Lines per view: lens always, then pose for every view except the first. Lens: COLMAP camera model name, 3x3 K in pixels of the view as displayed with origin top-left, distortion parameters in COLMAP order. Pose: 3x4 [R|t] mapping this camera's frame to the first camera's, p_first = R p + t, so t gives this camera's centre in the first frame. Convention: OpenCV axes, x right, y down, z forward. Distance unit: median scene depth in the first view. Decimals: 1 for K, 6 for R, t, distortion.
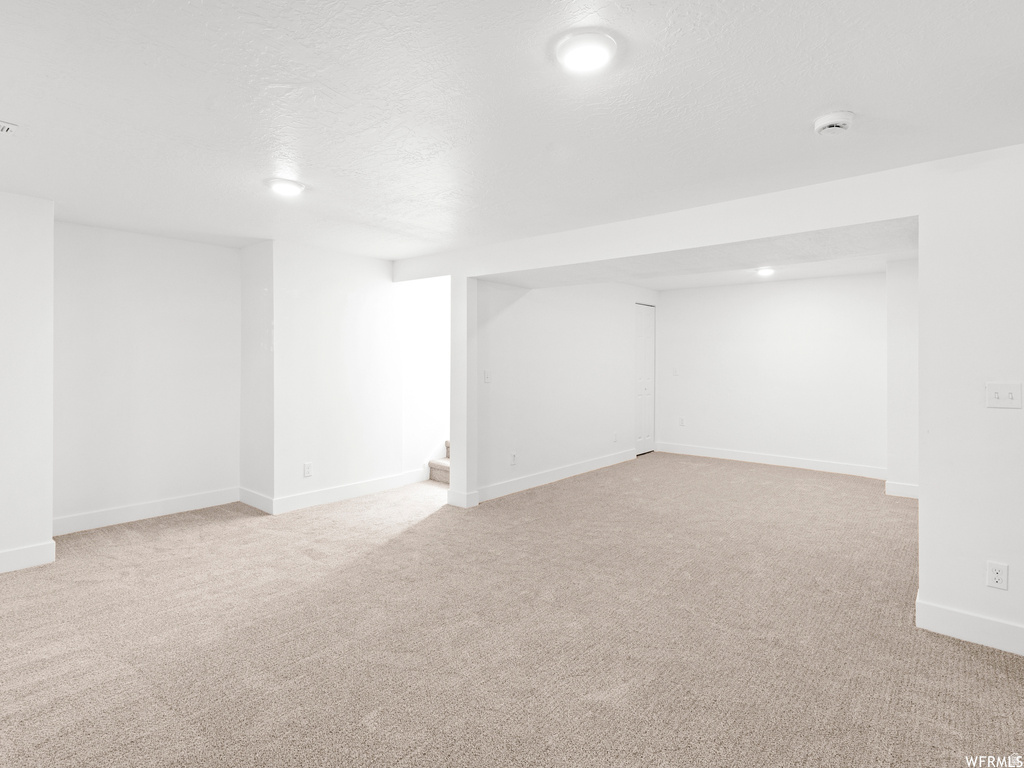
lens RADIAL K [[548.5, 0, 512.8], [0, 548.5, 381.2], [0, 0, 1]] dist [0.015951, 0.001010]
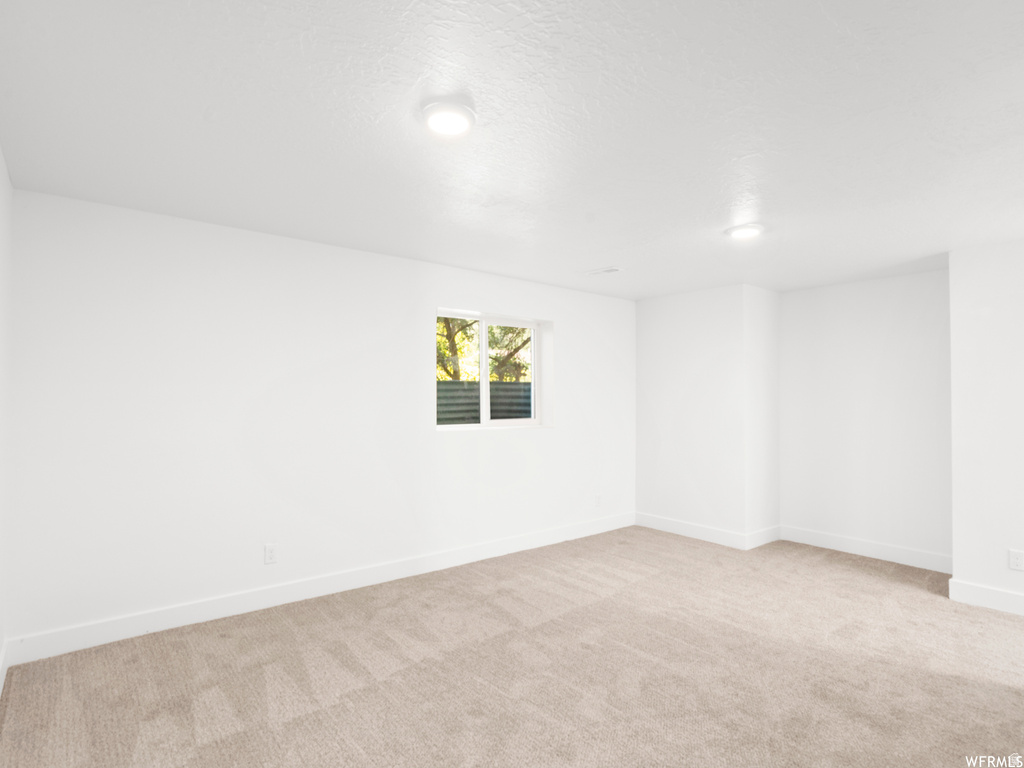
lens RADIAL K [[548.5, 0, 512.4], [0, 548.5, 387.9], [0, 0, 1]] dist [0.015951, 0.001010]
pose [[-0.198545, -0.038913, -0.979319, 0.565237], [-0.052698, 0.998190, -0.028979, 0.001171], [0.978674, 0.045855, -0.200236, 0.656024]]
